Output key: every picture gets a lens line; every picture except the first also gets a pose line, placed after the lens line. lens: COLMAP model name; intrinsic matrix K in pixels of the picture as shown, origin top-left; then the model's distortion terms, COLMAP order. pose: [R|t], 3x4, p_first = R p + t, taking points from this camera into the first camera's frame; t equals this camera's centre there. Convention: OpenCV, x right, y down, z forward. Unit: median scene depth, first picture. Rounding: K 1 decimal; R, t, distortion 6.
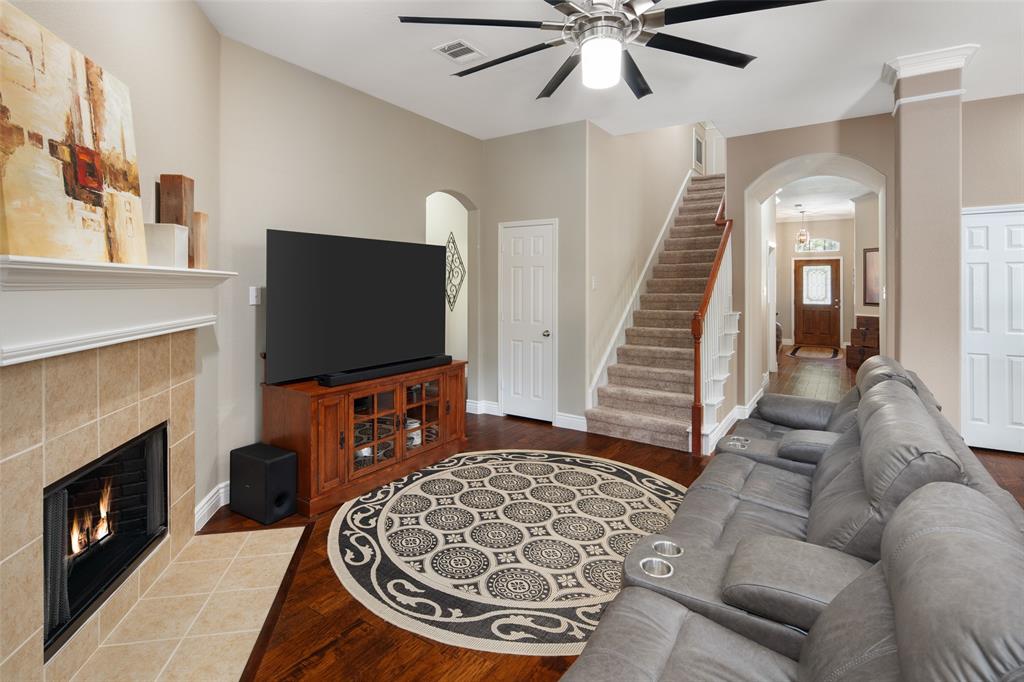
lens RADIAL K [[503.4, 0, 503.7], [0, 503.4, 280.7], [0, 0, 1]] dist [0.002468, -0.000794]
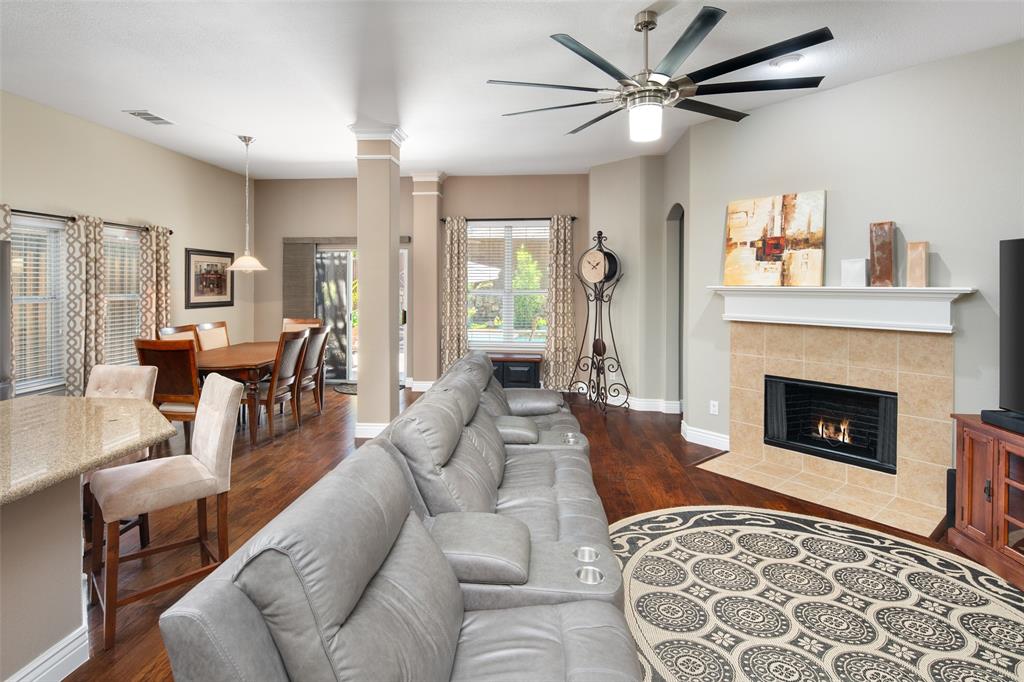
lens RADIAL K [[503.4, 0, 509.9], [0, 503.4, 298.8], [0, 0, 1]] dist [0.002468, -0.000794]
pose [[-0.871270, 0.002733, -0.490797, 1.079122], [-0.005556, 0.999866, 0.015430, -0.005408], [0.490773, 0.016170, -0.871137, 1.890317]]
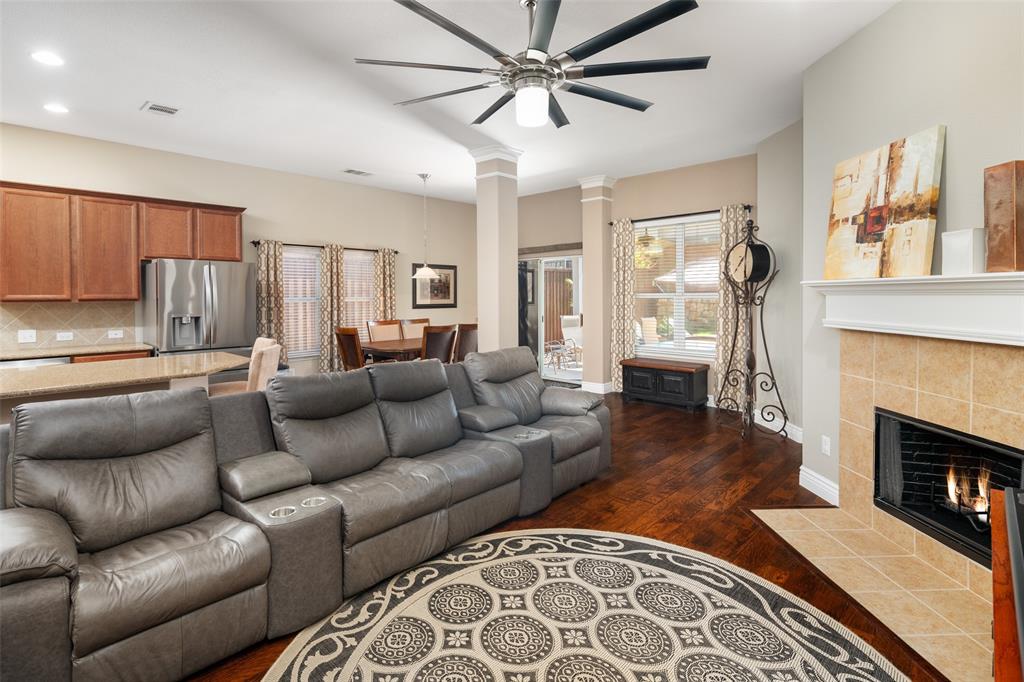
lens RADIAL K [[503.4, 0, 517.8], [0, 503.4, 311.9], [0, 0, 1]] dist [0.002468, -0.000794]
pose [[-0.990430, -0.006710, 0.137849, 0.067991], [-0.003208, 0.999667, 0.025614, 0.026092], [-0.137975, 0.024927, -0.990122, 2.142623]]
